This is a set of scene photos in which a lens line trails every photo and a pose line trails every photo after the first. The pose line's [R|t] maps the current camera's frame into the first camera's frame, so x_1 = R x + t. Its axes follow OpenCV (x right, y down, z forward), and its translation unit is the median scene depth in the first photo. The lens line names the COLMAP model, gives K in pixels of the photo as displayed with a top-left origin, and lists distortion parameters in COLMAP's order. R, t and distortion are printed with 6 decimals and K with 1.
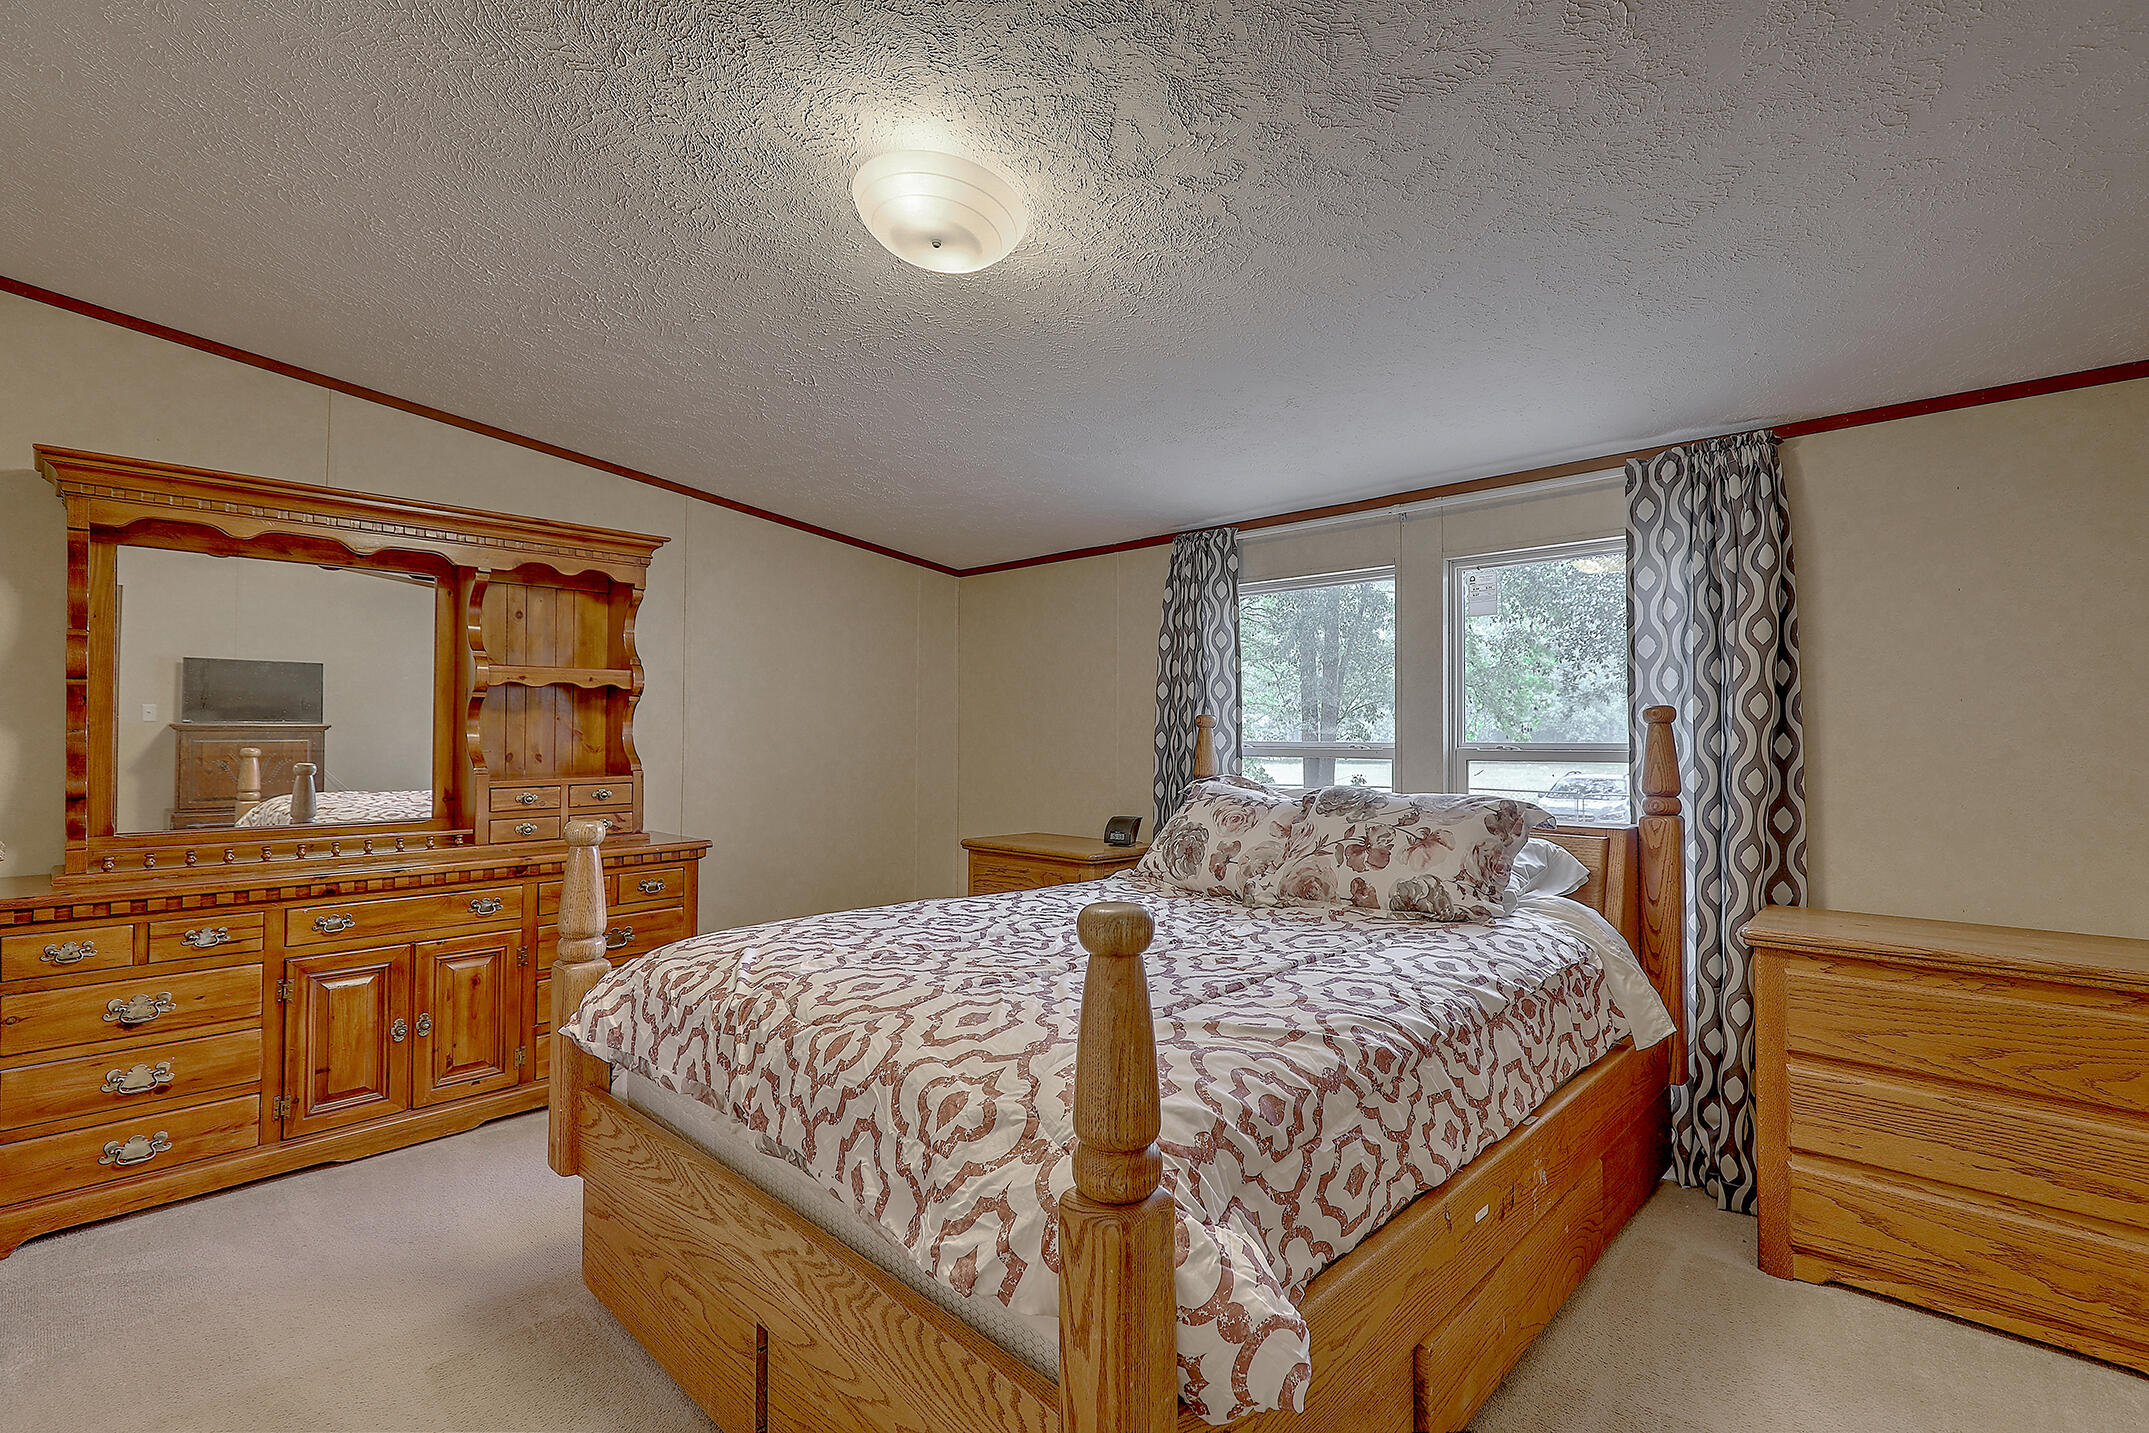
lens RADIAL K [[970.1, 0, 1084.1], [0, 970.1, 720.6], [0, 0, 1]] dist [0.002760, -0.001753]
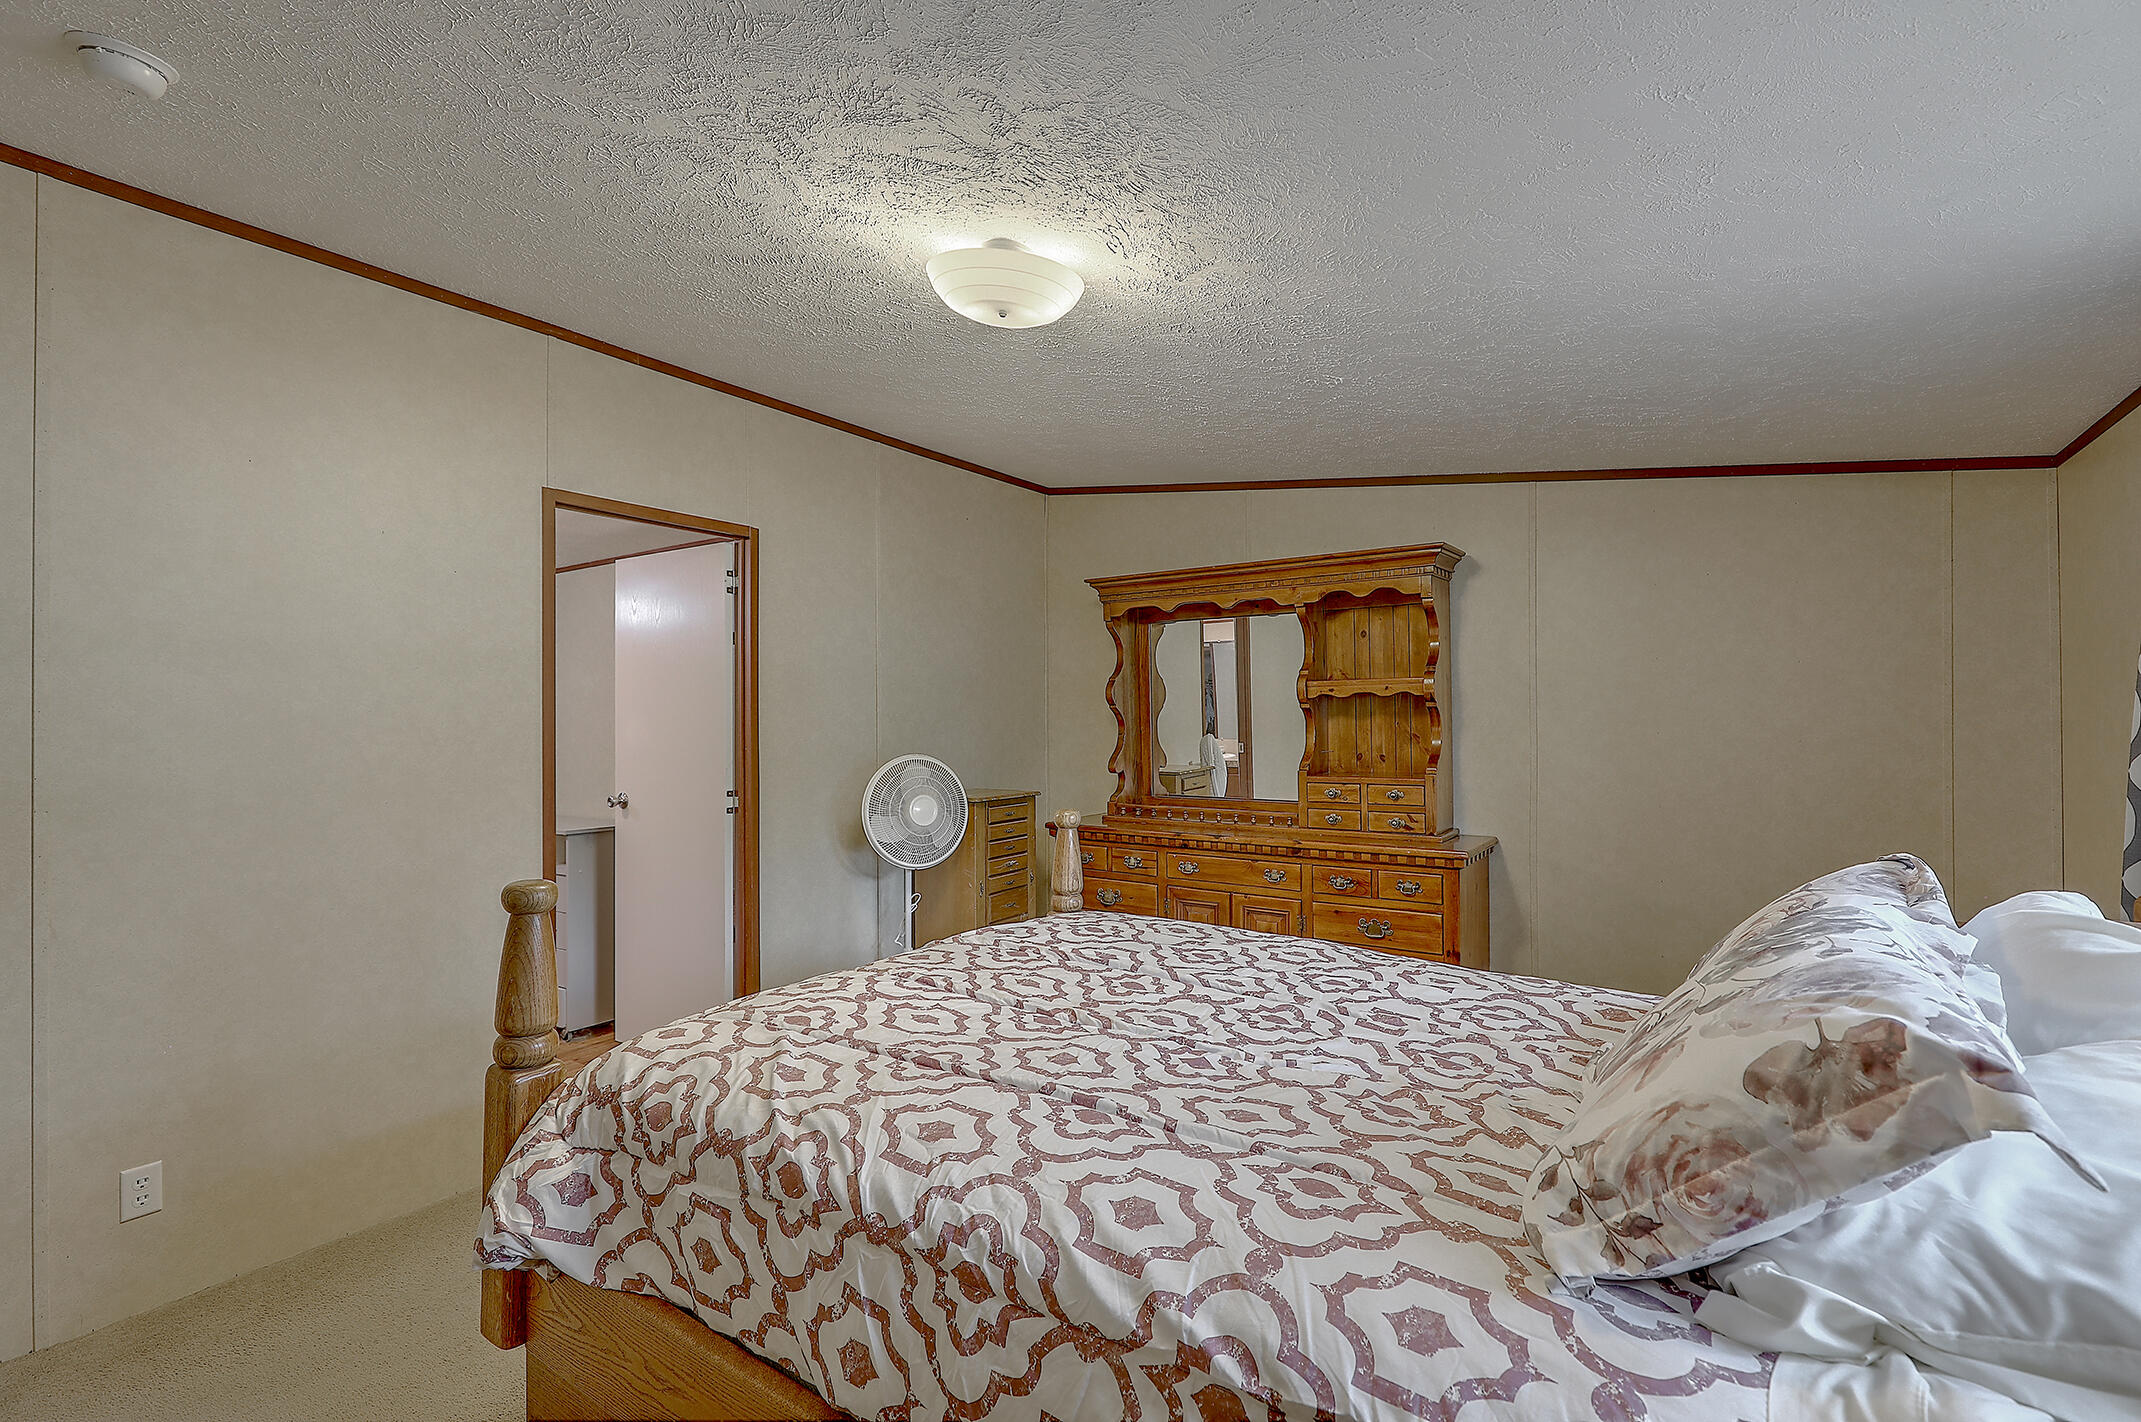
lens RADIAL K [[966.5, 0, 1078.3], [0, 966.5, 713.2], [0, 0, 1]] dist [0.002760, -0.001753]
pose [[0.146334, -0.006511, -0.989214, 0.531485], [0.019119, 0.999810, -0.003753, -0.017645], [0.989050, -0.018364, 0.146431, 0.516529]]
